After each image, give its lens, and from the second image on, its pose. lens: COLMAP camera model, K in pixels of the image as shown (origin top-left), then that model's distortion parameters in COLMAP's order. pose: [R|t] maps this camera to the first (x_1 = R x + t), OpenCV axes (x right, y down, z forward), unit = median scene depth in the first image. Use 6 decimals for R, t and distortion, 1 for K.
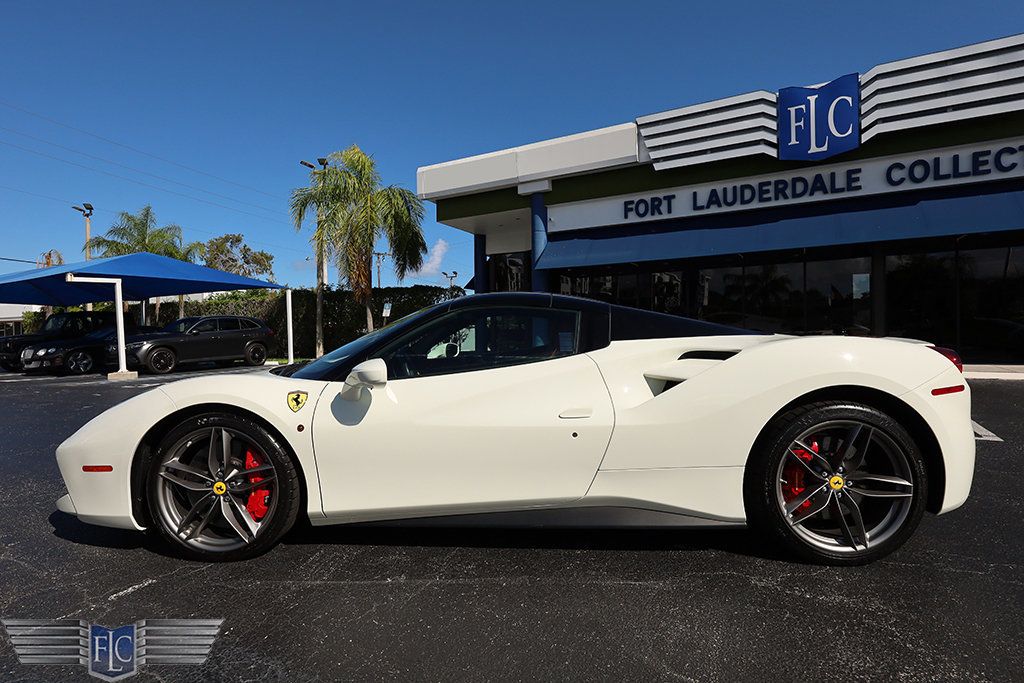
lens RADIAL K [[538.6, 0, 497.8], [0, 538.6, 332.1], [0, 0, 1]] dist [0.001878, 0.000130]
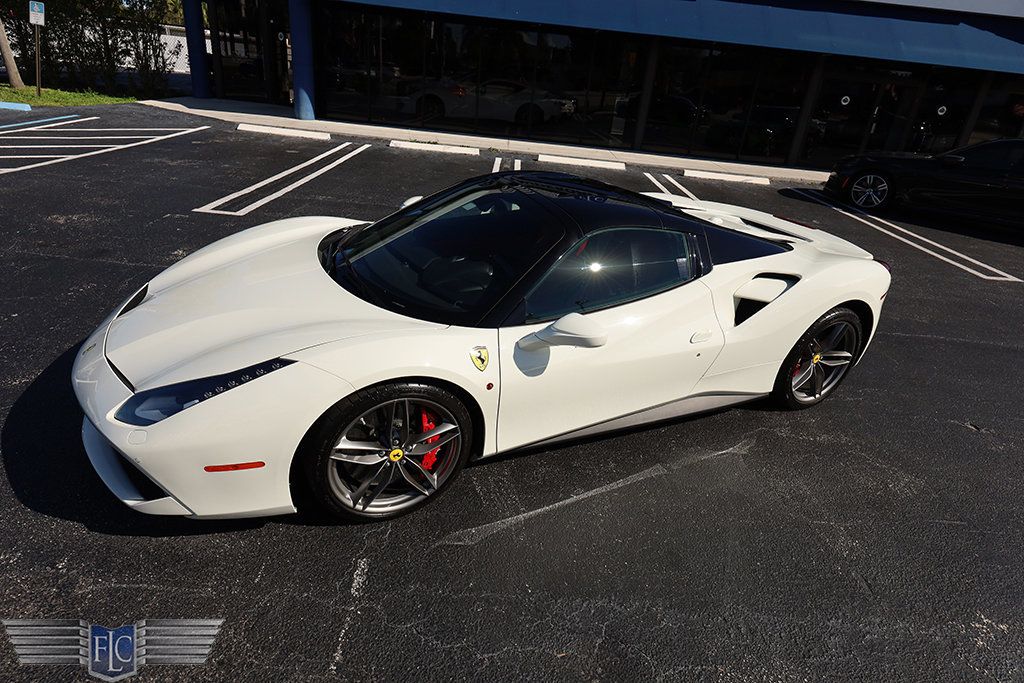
lens RADIAL K [[570.9, 0, 516.8], [0, 570.9, 335.1], [0, 0, 1]] dist [0.002220, -0.002264]
pose [[0.858770, -0.122677, 0.497458, -0.145825], [-0.110003, 0.904125, 0.412864, -0.057867], [-0.500413, -0.409277, 0.762941, 0.044434]]
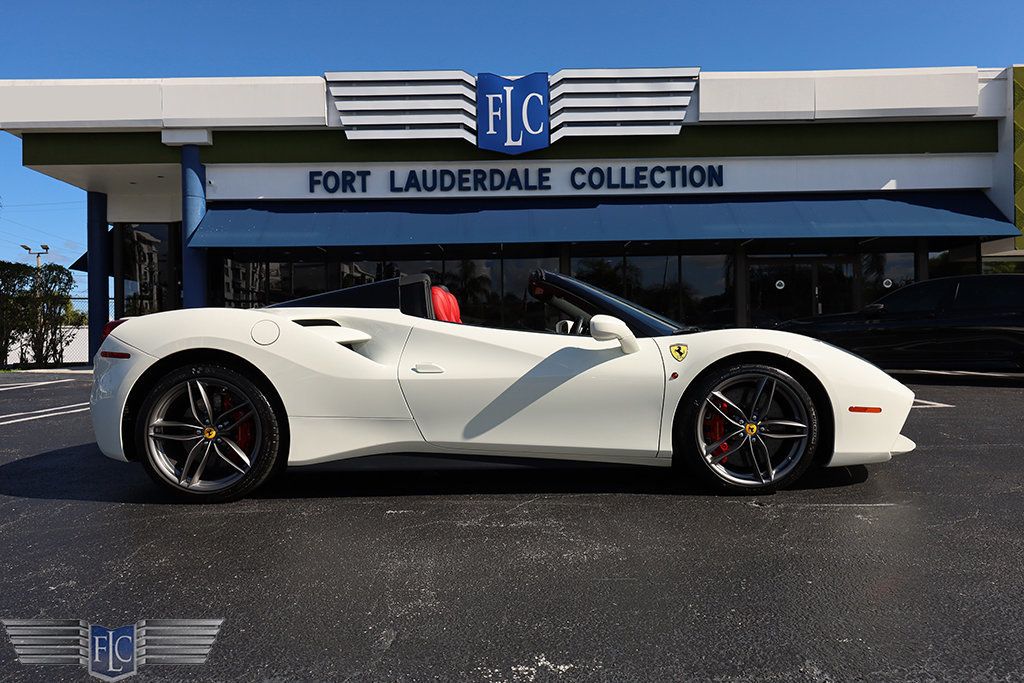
lens RADIAL K [[671.2, 0, 514.1], [0, 671.2, 336.1], [0, 0, 1]] dist [0.009793, -0.003072]
pose [[0.860337, 0.001696, 0.509723, -0.020347], [0.001176, 0.999985, -0.005313, 0.014585], [-0.509724, 0.005170, 0.860322, -0.037520]]
